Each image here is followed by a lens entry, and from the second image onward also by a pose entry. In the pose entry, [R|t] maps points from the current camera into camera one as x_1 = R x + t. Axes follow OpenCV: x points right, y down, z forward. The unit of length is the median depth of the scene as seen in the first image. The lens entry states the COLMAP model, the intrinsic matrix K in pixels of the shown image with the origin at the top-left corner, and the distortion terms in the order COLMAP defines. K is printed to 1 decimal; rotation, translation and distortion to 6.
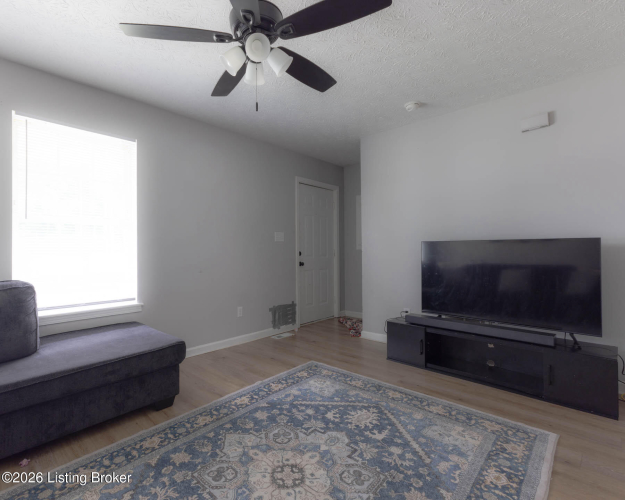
lens RADIAL K [[358.7, 0, 312.0], [0, 358.7, 249.7], [0, 0, 1]] dist [0.000060, 0.000017]
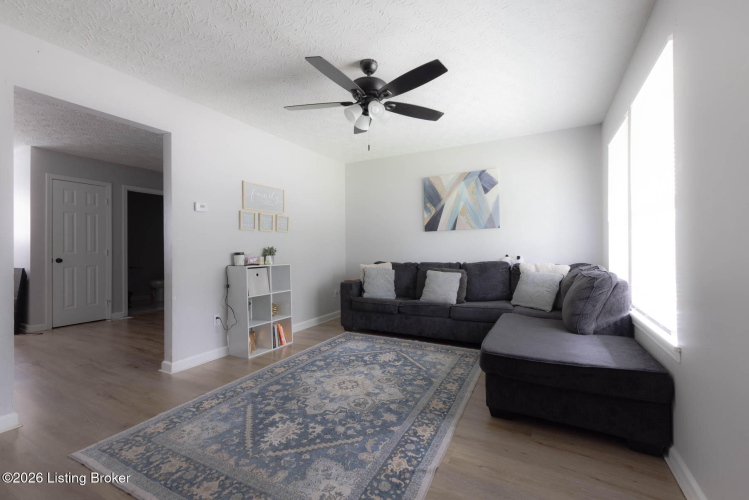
lens RADIAL K [[326.9, 0, 374.9], [0, 326.9, 248.4], [0, 0, 1]] dist [-0.000099, 0.000015]
pose [[-0.985247, 0.016976, -0.170296, 0.046301], [0.017492, 0.999846, -0.001529, -0.000065], [0.170244, -0.004486, -0.985392, 1.983822]]
